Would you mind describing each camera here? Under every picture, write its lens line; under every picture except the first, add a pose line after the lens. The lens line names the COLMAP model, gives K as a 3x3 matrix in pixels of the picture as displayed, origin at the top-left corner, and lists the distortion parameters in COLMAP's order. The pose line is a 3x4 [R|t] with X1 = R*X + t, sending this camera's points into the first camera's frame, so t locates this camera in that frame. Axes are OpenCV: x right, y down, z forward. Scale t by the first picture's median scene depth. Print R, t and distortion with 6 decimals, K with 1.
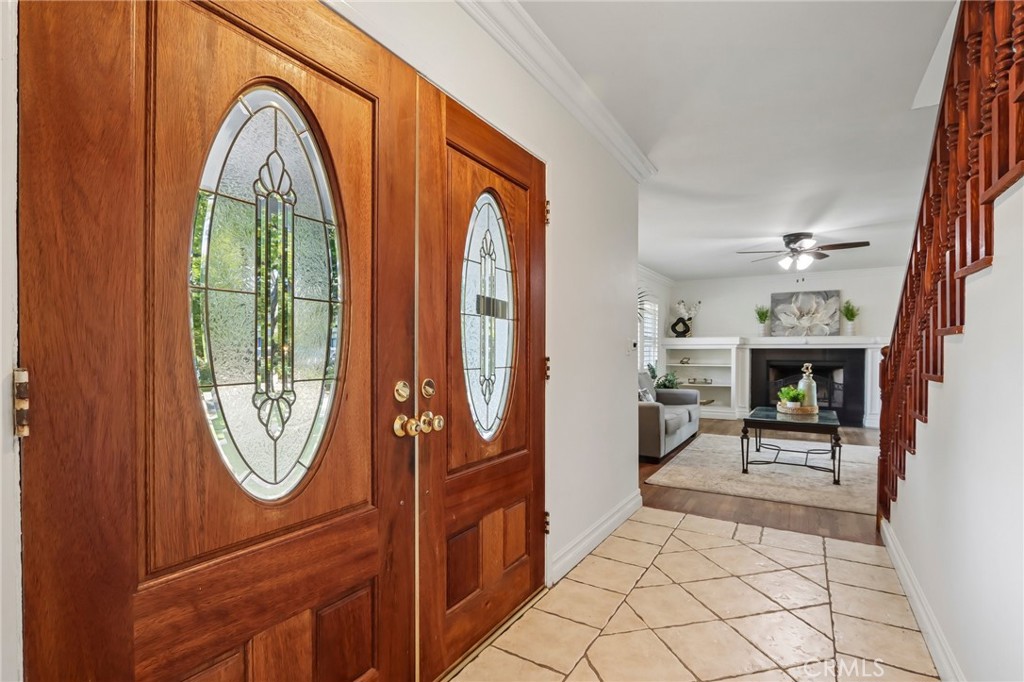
lens RADIAL K [[487.3, 0, 508.7], [0, 487.3, 358.8], [0, 0, 1]] dist [-0.019311, 0.001350]
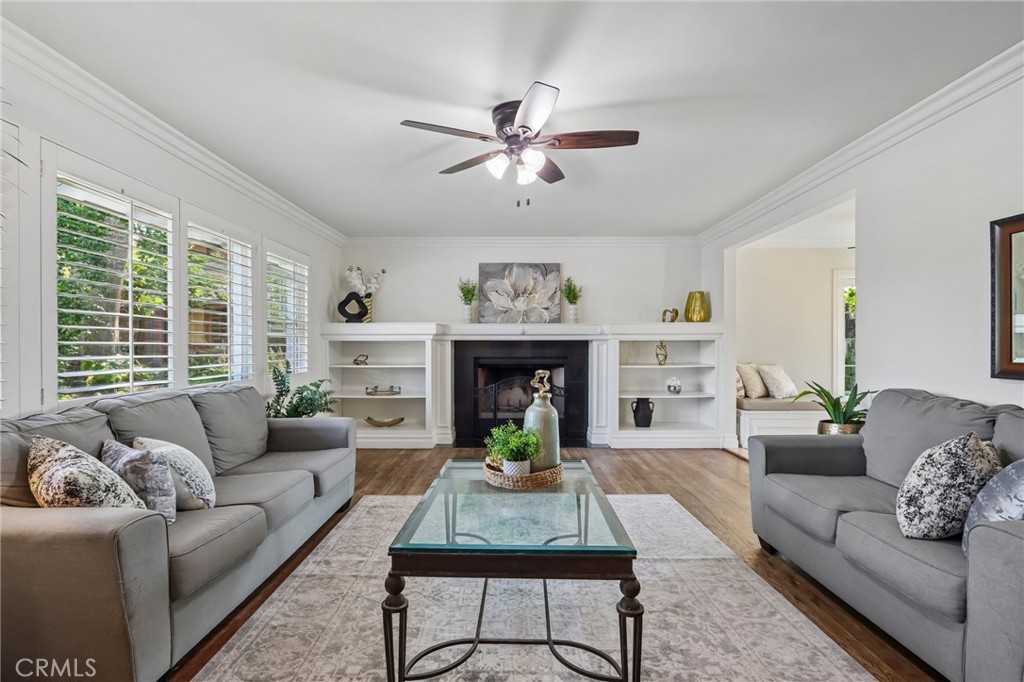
lens RADIAL K [[487.3, 0, 510.9], [0, 487.3, 345.6], [0, 0, 1]] dist [-0.019311, 0.001350]
pose [[0.853434, -0.002741, 0.521193, 0.215197], [0.010868, 0.999862, -0.012538, -0.004523], [-0.521087, 0.016364, 0.853347, 0.379087]]
